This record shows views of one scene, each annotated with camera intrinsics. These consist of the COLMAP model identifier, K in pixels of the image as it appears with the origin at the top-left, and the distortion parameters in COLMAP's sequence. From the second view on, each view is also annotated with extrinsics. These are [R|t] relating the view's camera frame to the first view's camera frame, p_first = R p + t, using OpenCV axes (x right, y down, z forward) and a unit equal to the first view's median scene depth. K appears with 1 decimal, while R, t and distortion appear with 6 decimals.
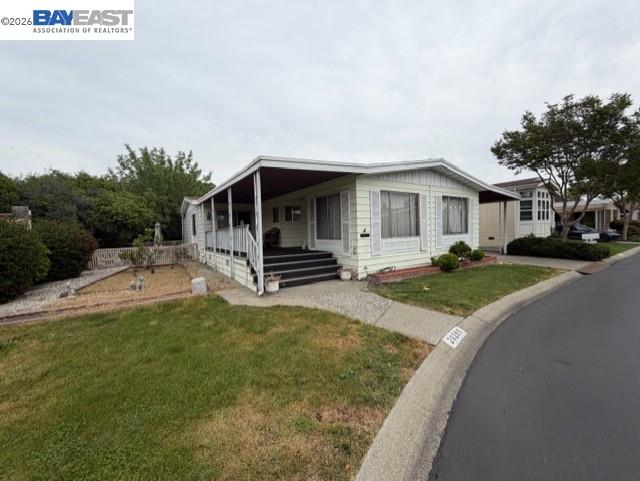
lens RADIAL K [[256.4, 0, 317.7], [0, 256.4, 237.7], [0, 0, 1]] dist [0.000193, 0.000521]
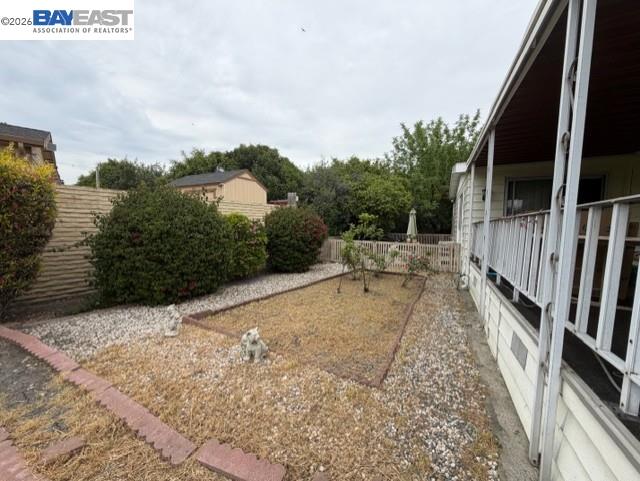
lens RADIAL K [[256.4, 0, 321.1], [0, 256.4, 235.9], [0, 0, 1]] dist [0.000193, 0.000521]
pose [[0.525743, 0.081662, -0.846715, -0.190018], [-0.057598, 0.996514, 0.060346, -0.015333], [0.848691, 0.017043, 0.528614, 0.541319]]
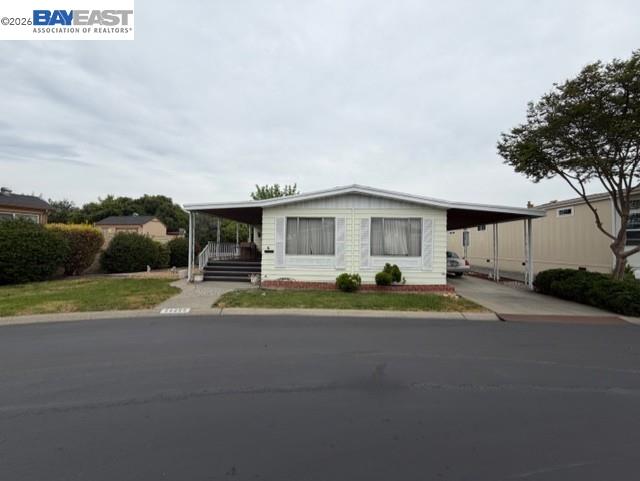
lens RADIAL K [[256.4, 0, 317.3], [0, 256.4, 237.1], [0, 0, 1]] dist [0.000193, 0.000521]
pose [[0.807837, 0.017589, -0.589144, 0.783626], [-0.053366, 0.997632, -0.043392, -0.026296], [0.586986, 0.066494, 0.806862, 0.047675]]
